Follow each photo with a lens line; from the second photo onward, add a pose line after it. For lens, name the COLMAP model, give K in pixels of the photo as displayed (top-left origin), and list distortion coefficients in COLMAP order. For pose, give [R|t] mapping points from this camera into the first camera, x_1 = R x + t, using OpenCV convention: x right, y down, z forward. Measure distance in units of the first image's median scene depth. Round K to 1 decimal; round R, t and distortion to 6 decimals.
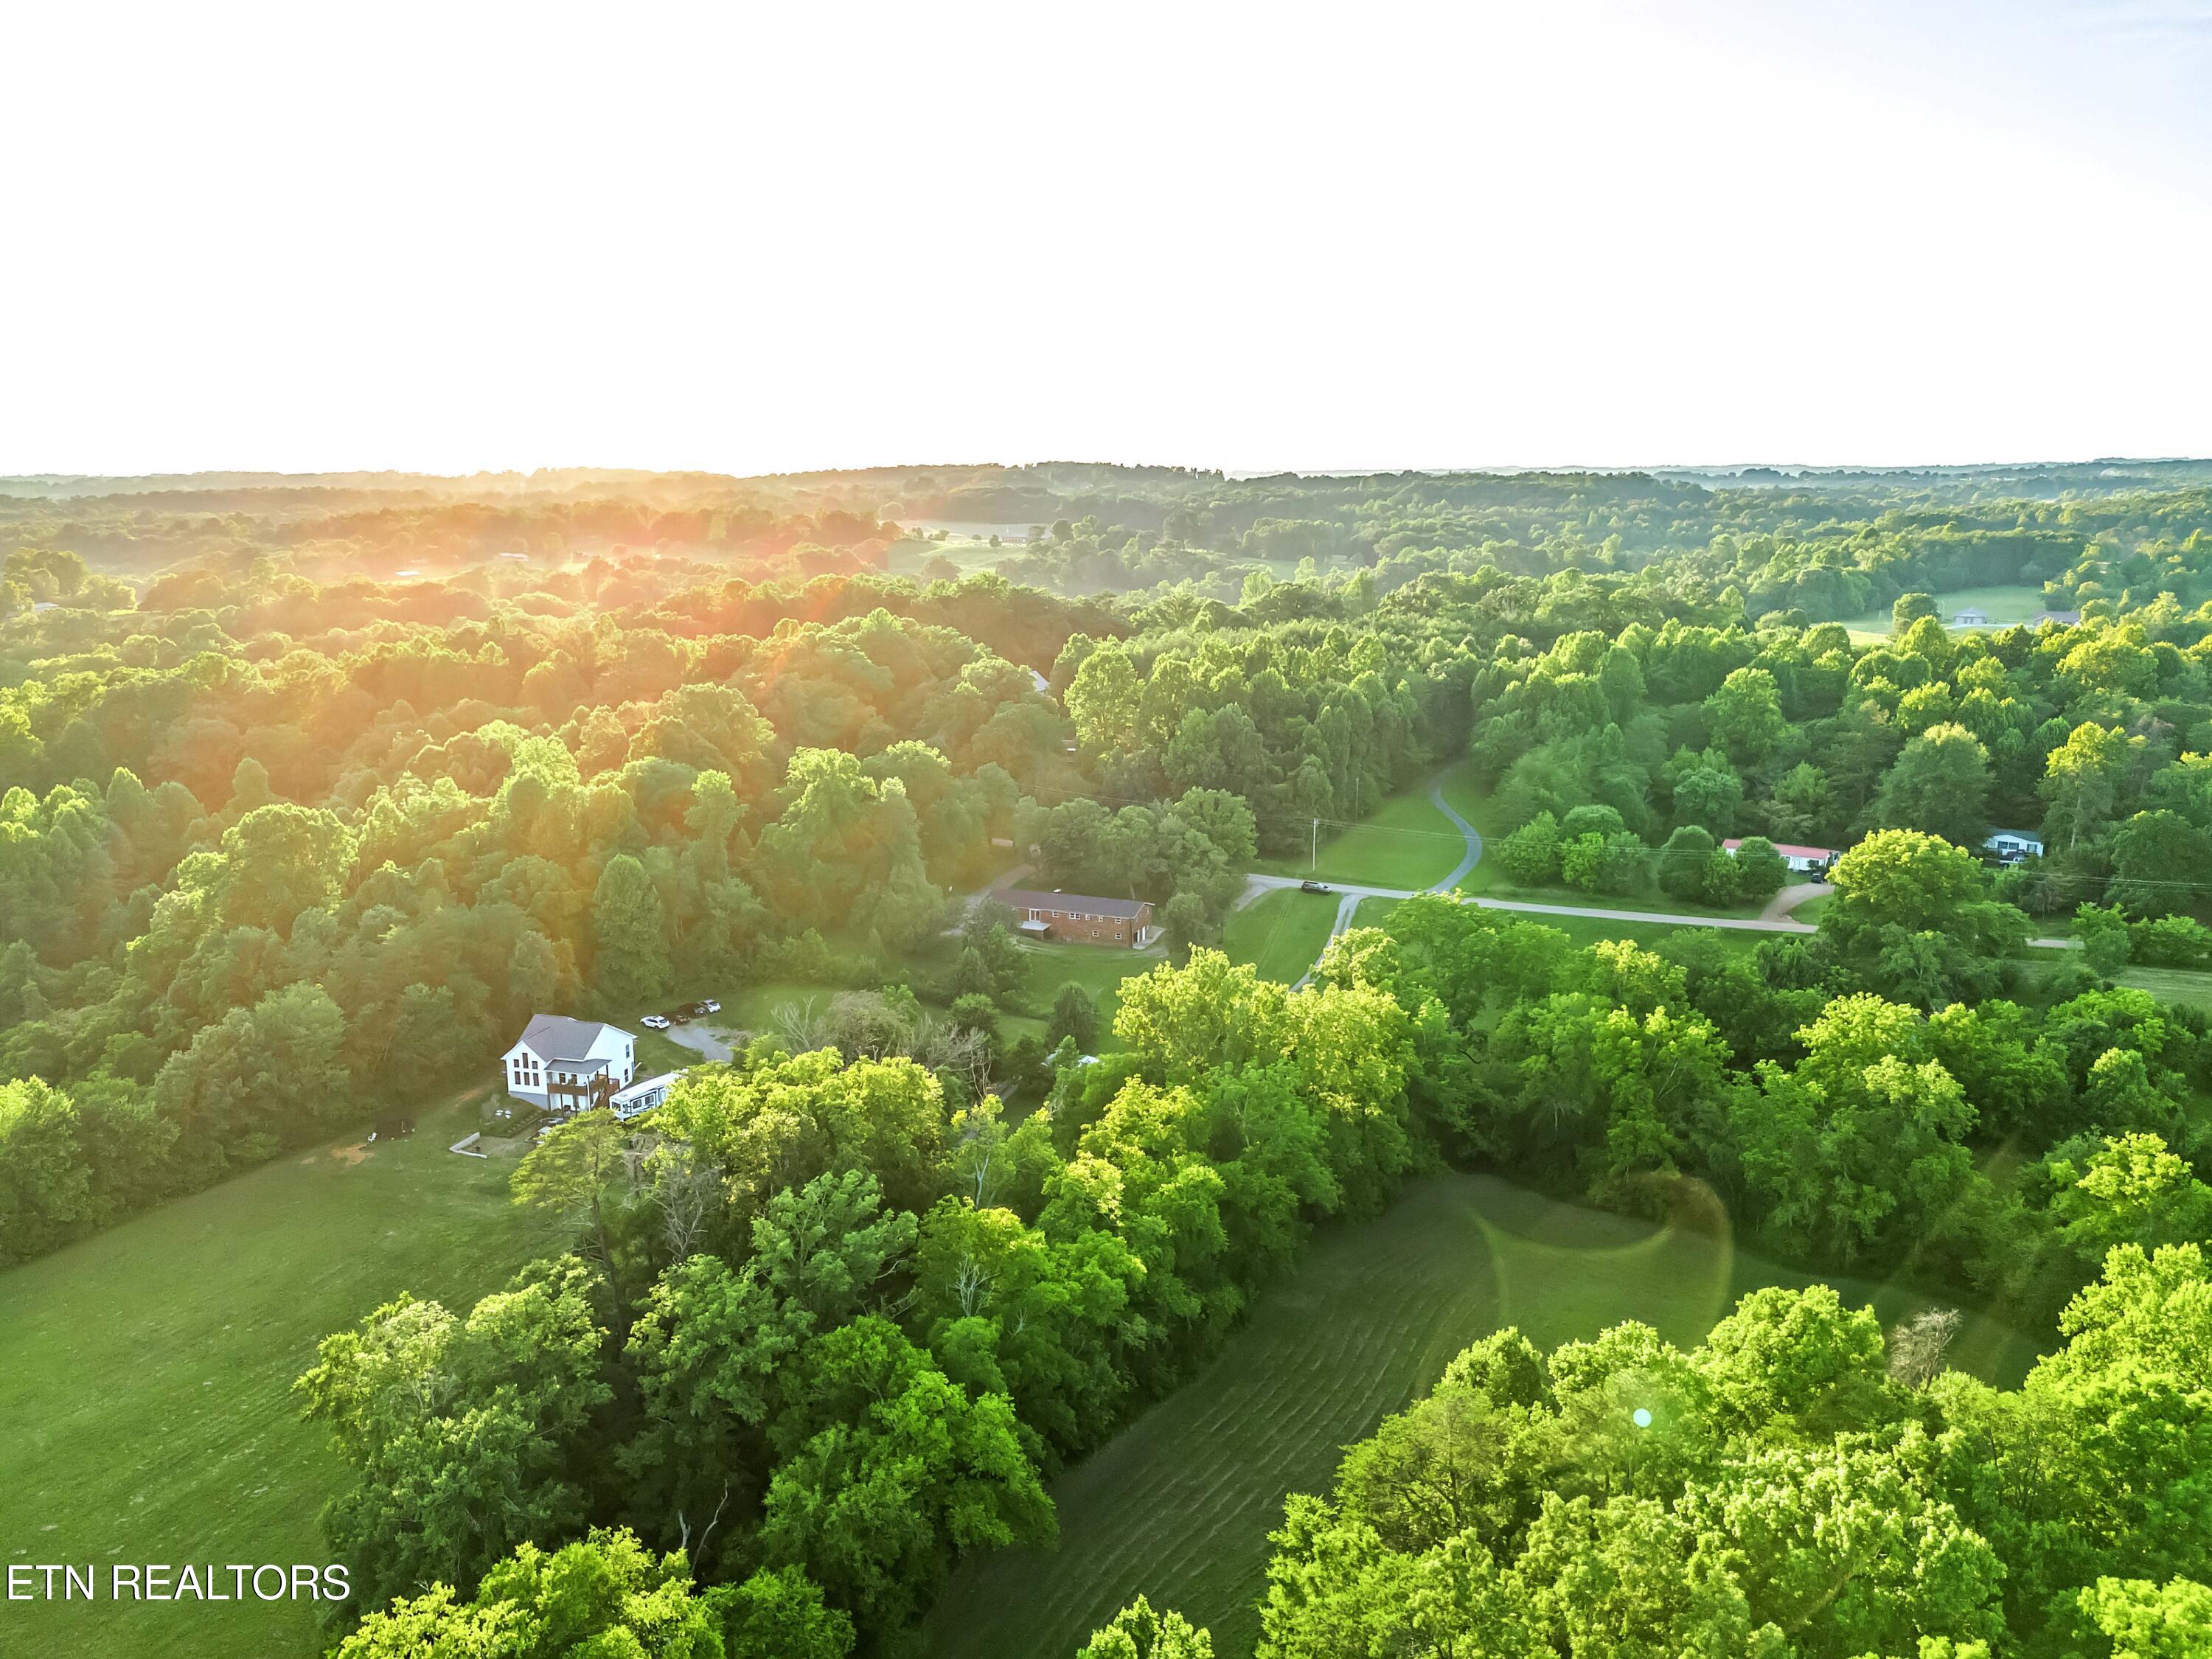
lens RADIAL K [[1667.6, 0, 1111.7], [0, 1667.6, 816.1], [0, 0, 1]] dist [0.044152, -0.038603]
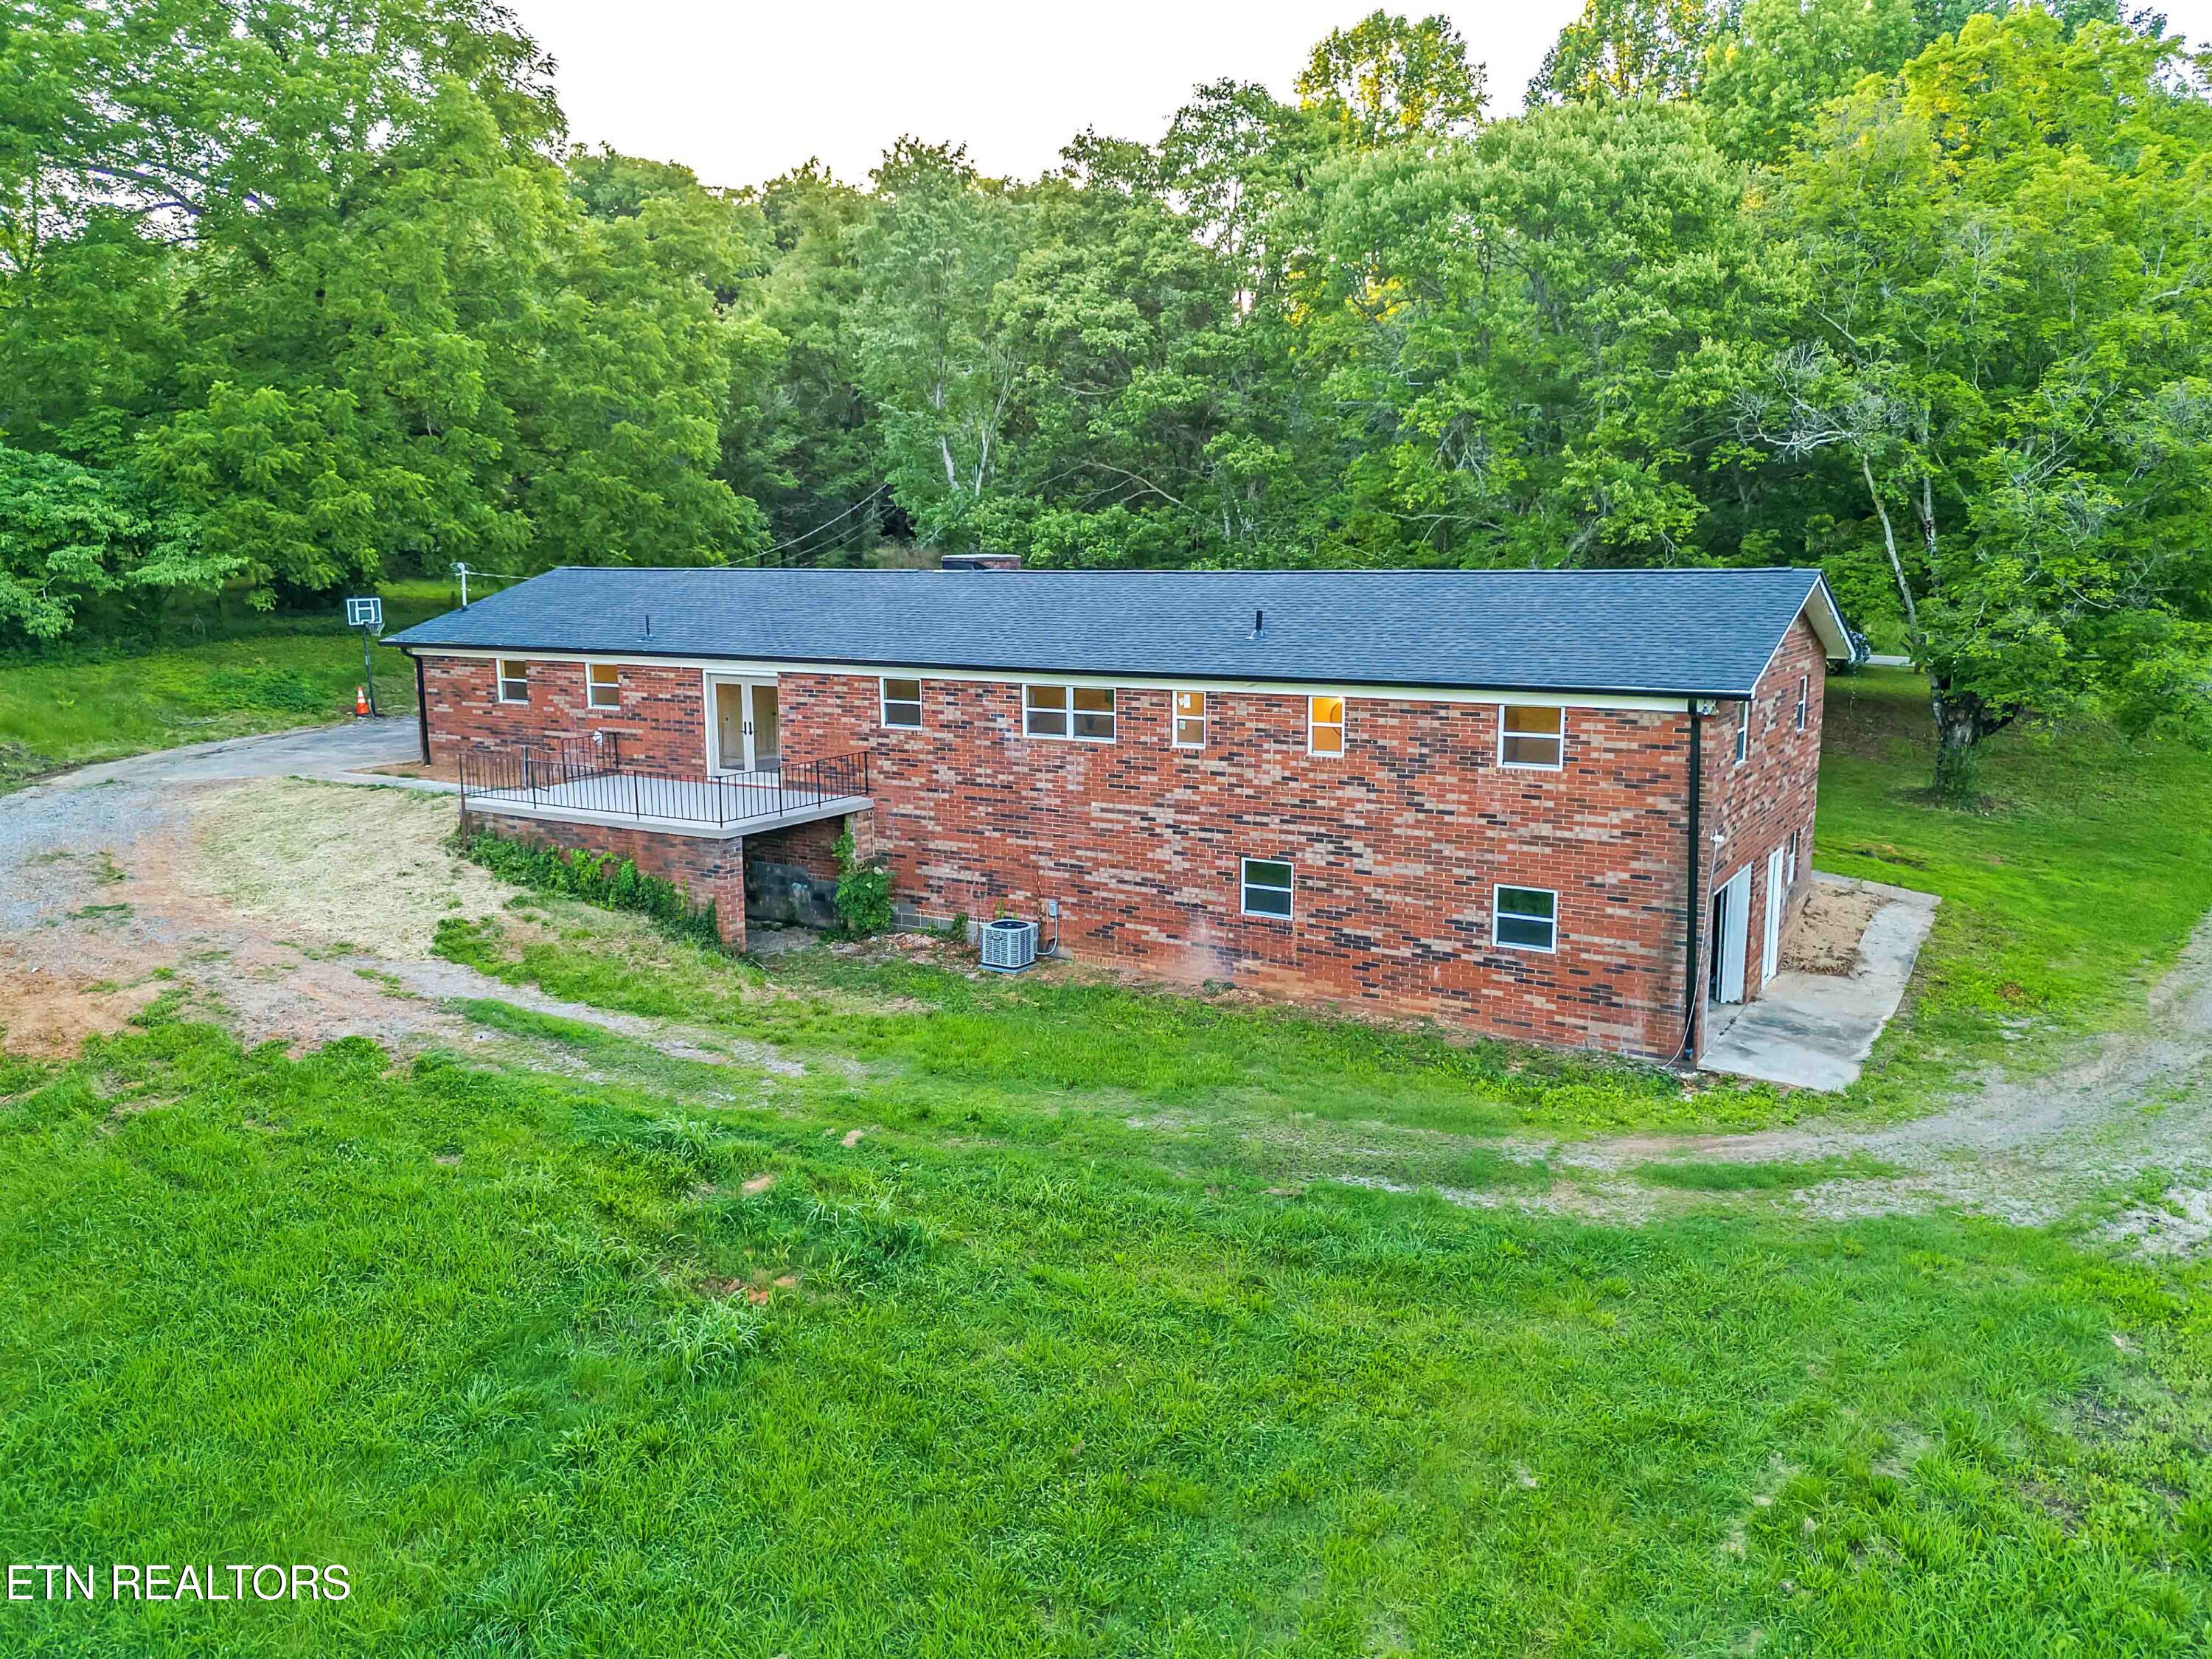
lens RADIAL K [[1667.6, 0, 1106.0], [0, 1667.6, 825.6], [0, 0, 1]] dist [0.044152, -0.038603]
pose [[0.988276, 0.026004, -0.150448, -0.004294], [-0.031382, 0.998946, -0.033486, 0.060820], [0.149418, 0.037815, 0.988051, 0.783868]]
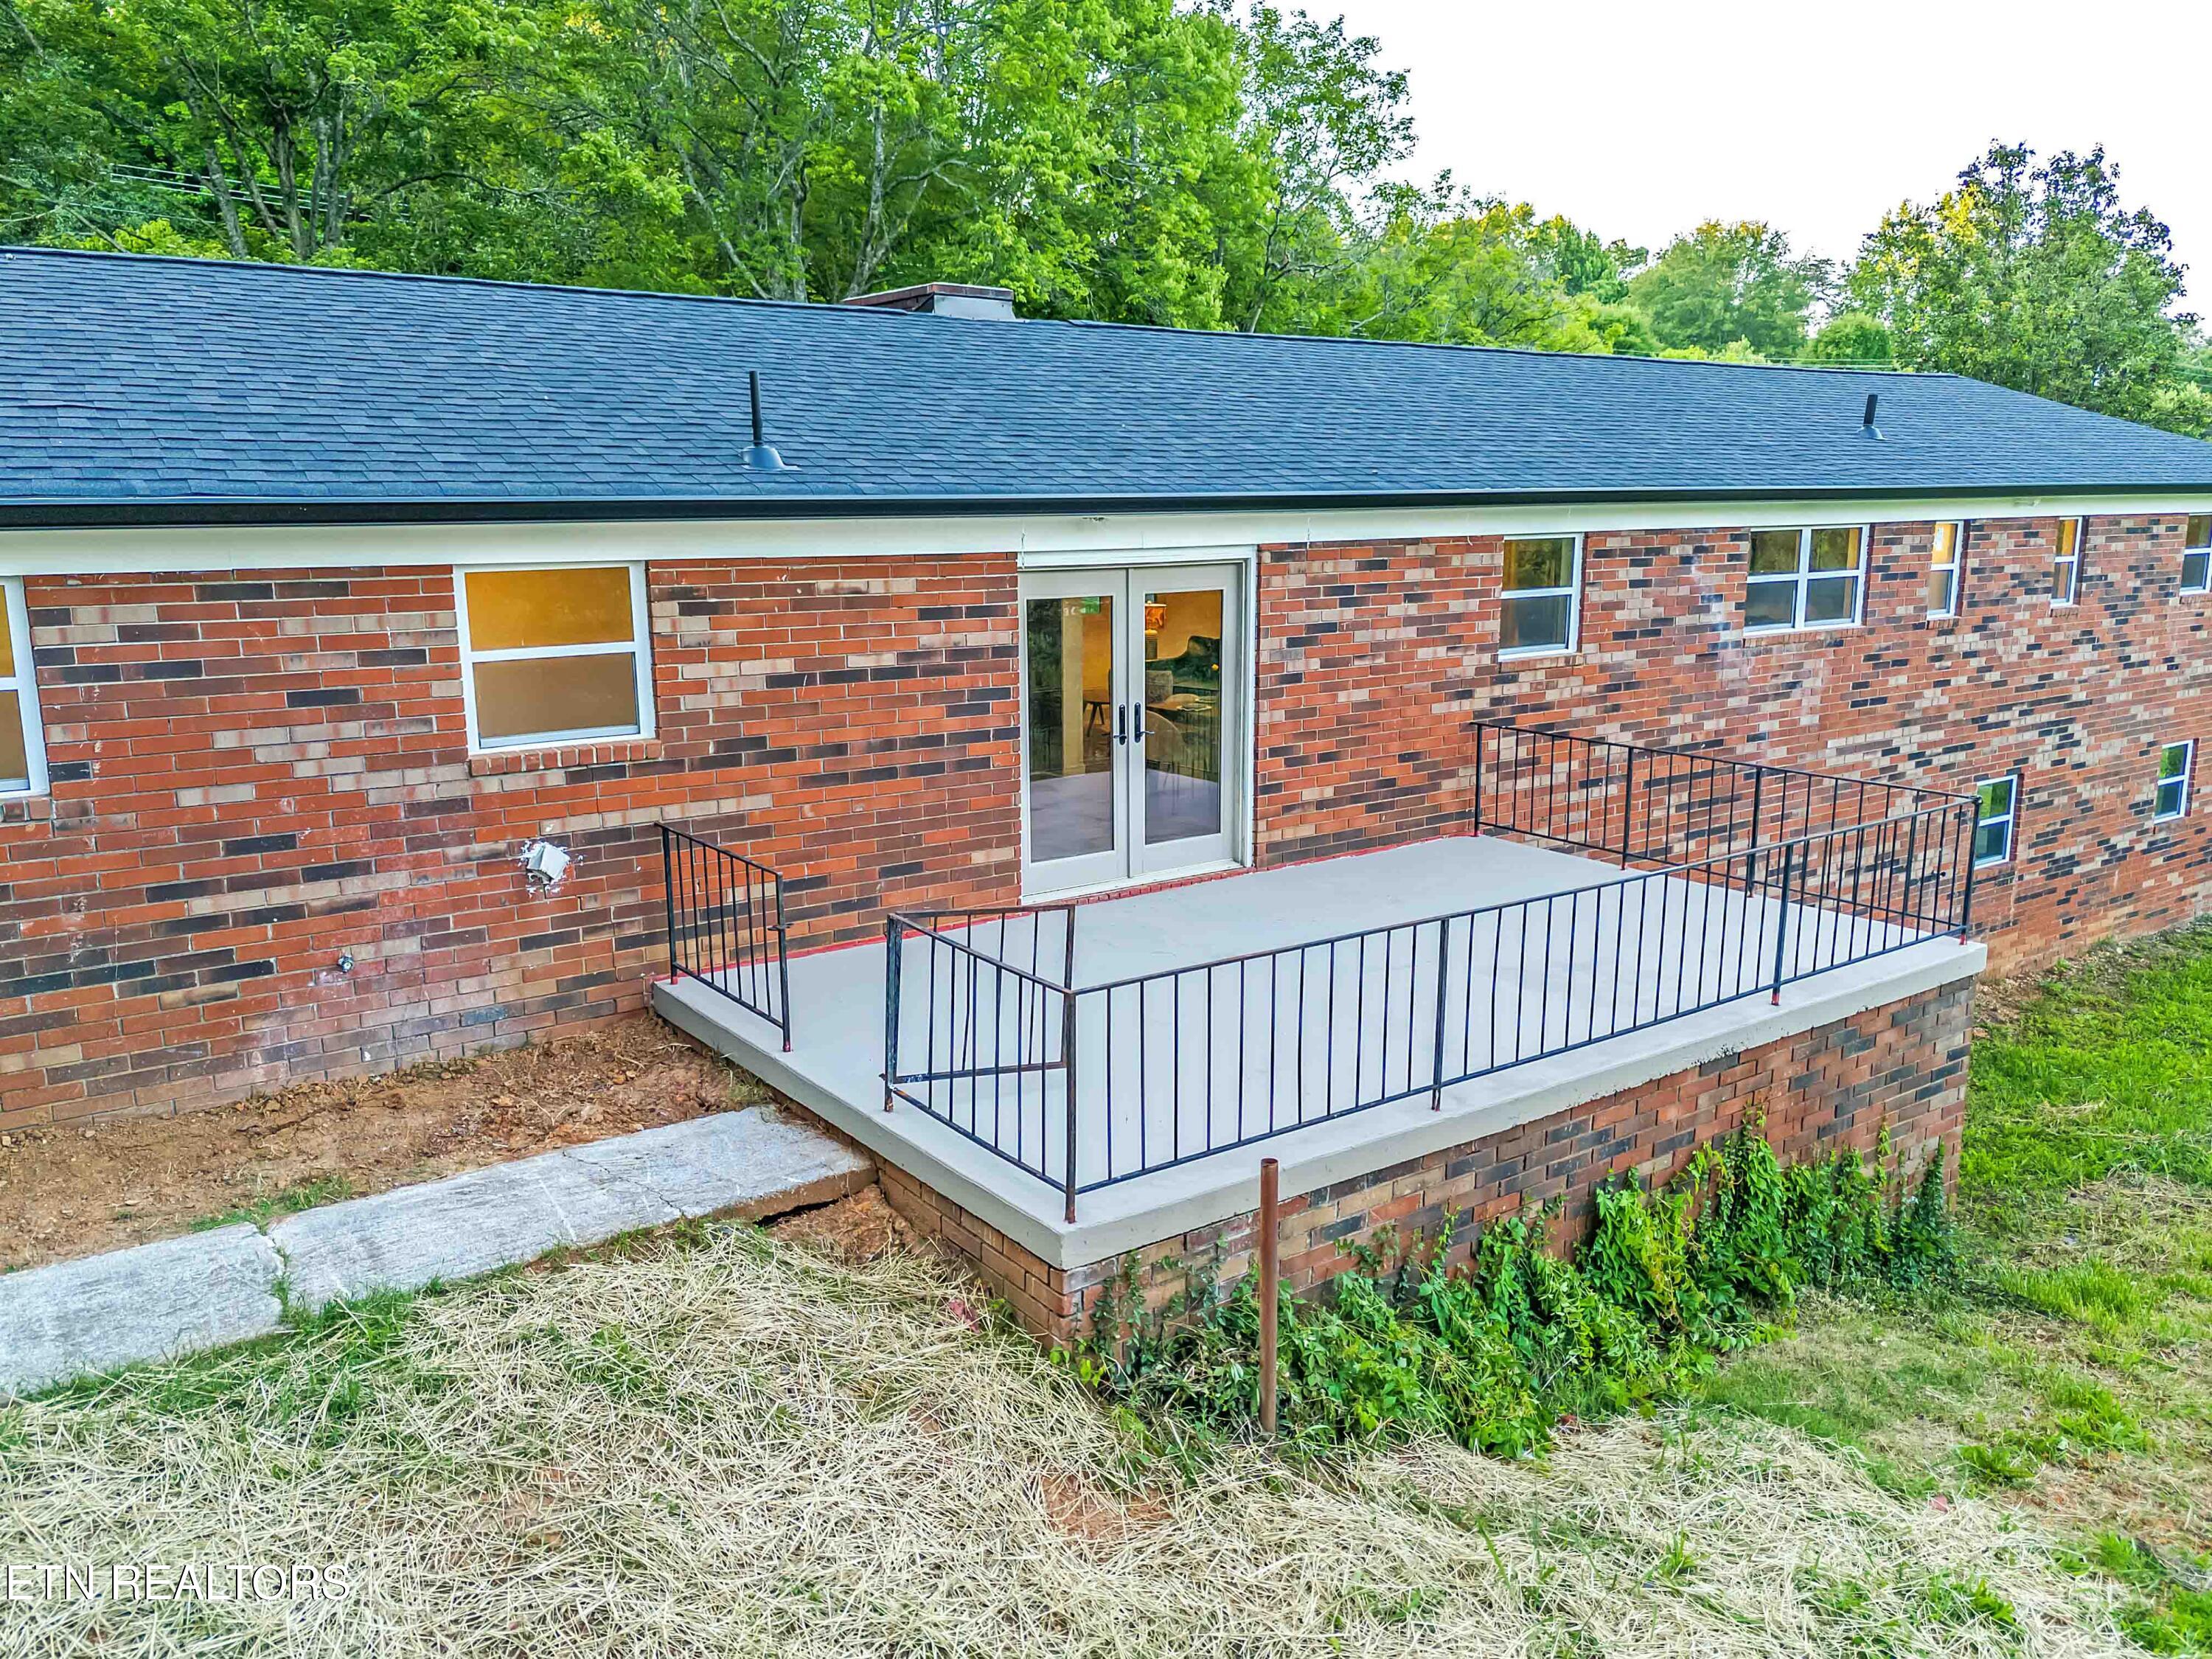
lens RADIAL K [[1667.6, 0, 1091.4], [0, 1667.6, 836.3], [0, 0, 1]] dist [0.044152, -0.038603]
pose [[0.531075, -0.170196, 0.830056, -0.068777], [0.173568, 0.980698, 0.090035, 0.051511], [-0.829358, 0.096256, 0.550364, 0.860596]]
